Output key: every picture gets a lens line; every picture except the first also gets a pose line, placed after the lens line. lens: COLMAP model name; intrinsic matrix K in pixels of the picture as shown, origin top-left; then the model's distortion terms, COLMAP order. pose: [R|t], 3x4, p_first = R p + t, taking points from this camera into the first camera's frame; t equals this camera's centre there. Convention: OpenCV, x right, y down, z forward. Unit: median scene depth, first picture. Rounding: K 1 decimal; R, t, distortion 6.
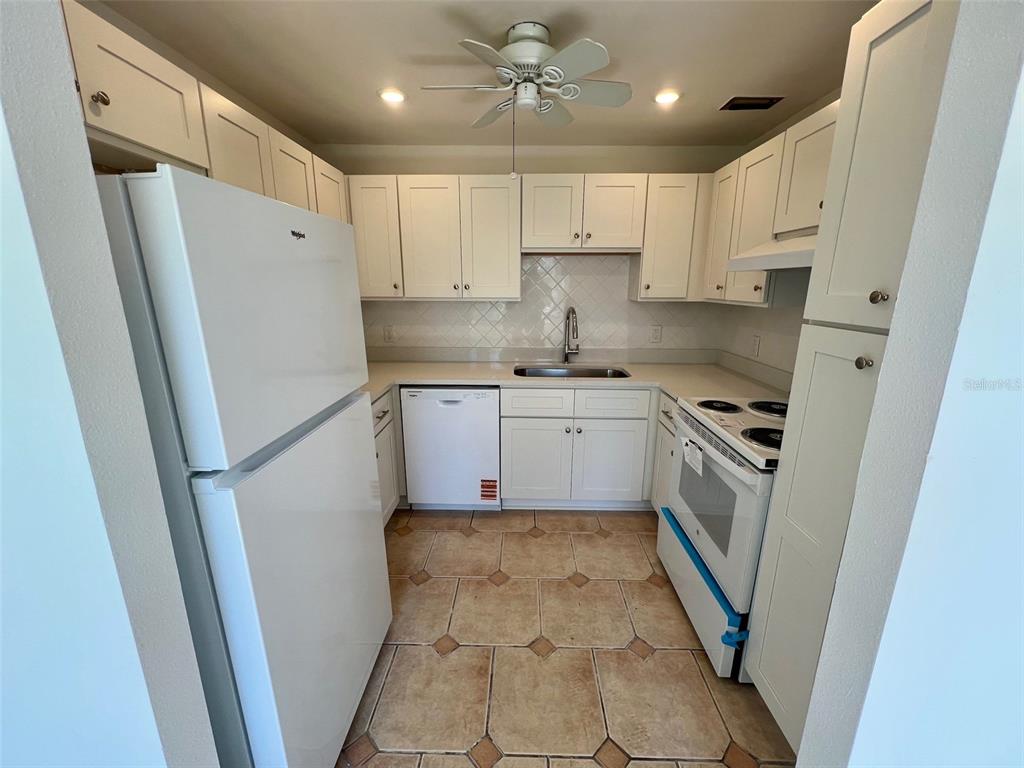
lens RADIAL K [[409.4, 0, 512.8], [0, 409.4, 382.2], [0, 0, 1]] dist [-0.003692, 0.000876]
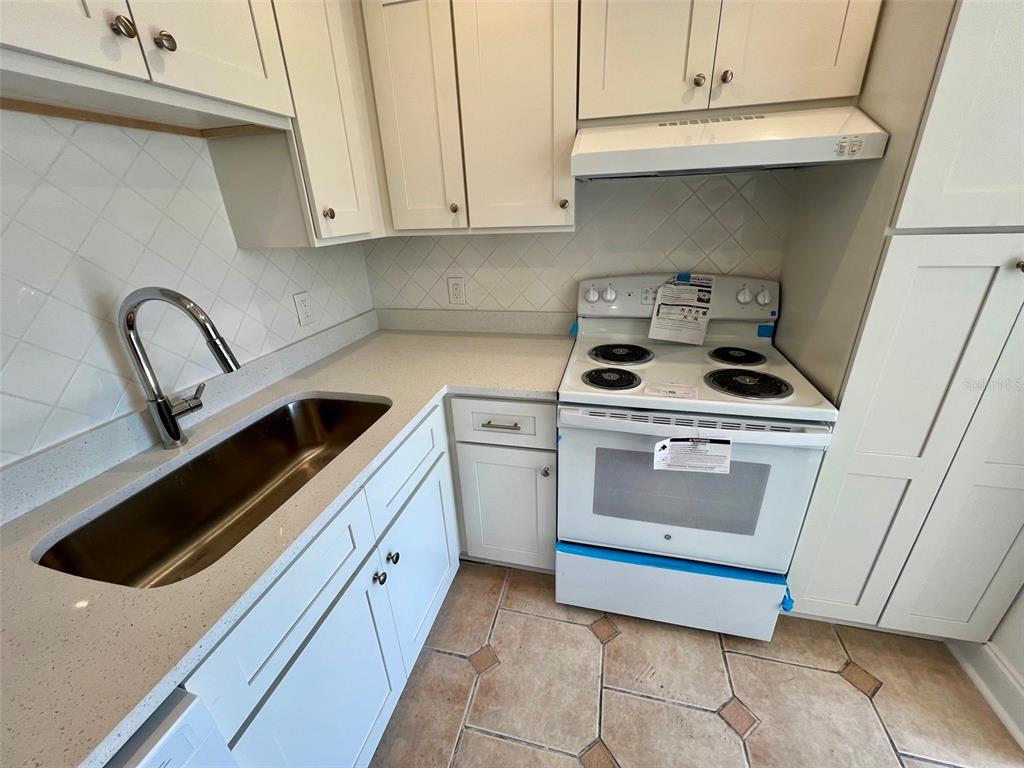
lens RADIAL K [[409.4, 0, 512.8], [0, 409.4, 382.2], [0, 0, 1]] dist [-0.003692, 0.000876]
pose [[0.211897, -0.396589, 0.893206, -0.126413], [0.264634, 0.903099, 0.338202, -0.164217], [-0.940781, 0.164708, 0.296315, 0.706831]]
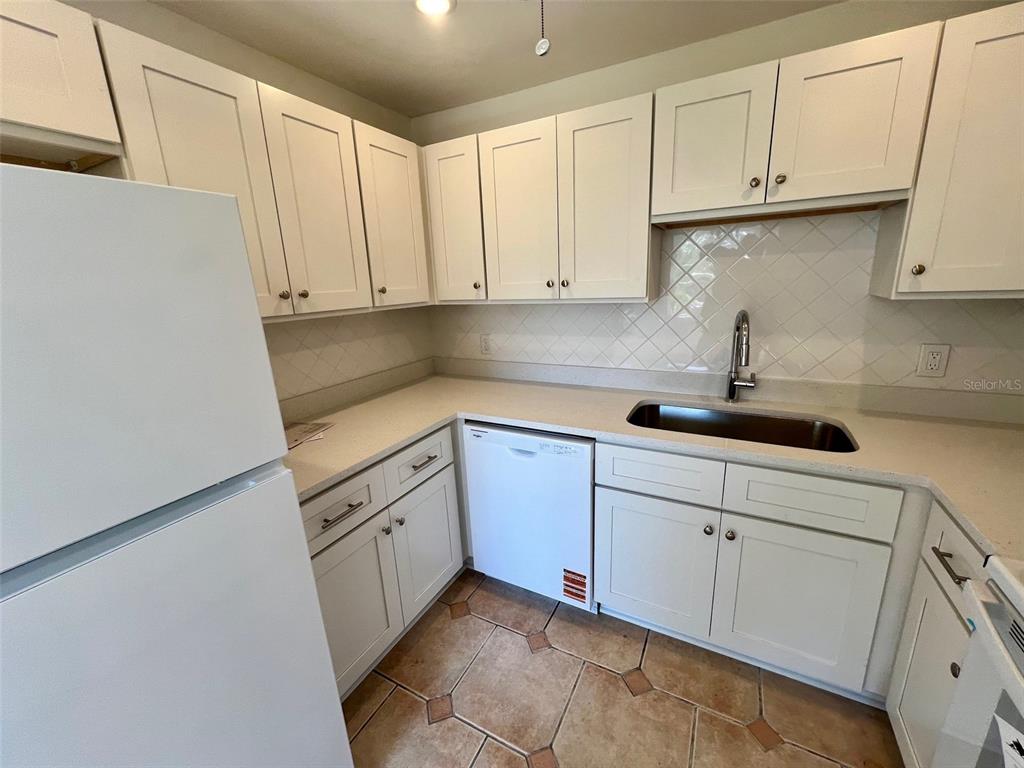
lens RADIAL K [[409.4, 0, 512.8], [0, 409.4, 382.2], [0, 0, 1]] dist [-0.003692, 0.000876]
pose [[0.892154, 0.071245, -0.446077, 0.129059], [-0.060799, 0.997438, 0.037707, -0.091831], [0.447620, -0.006519, 0.894200, 0.362235]]
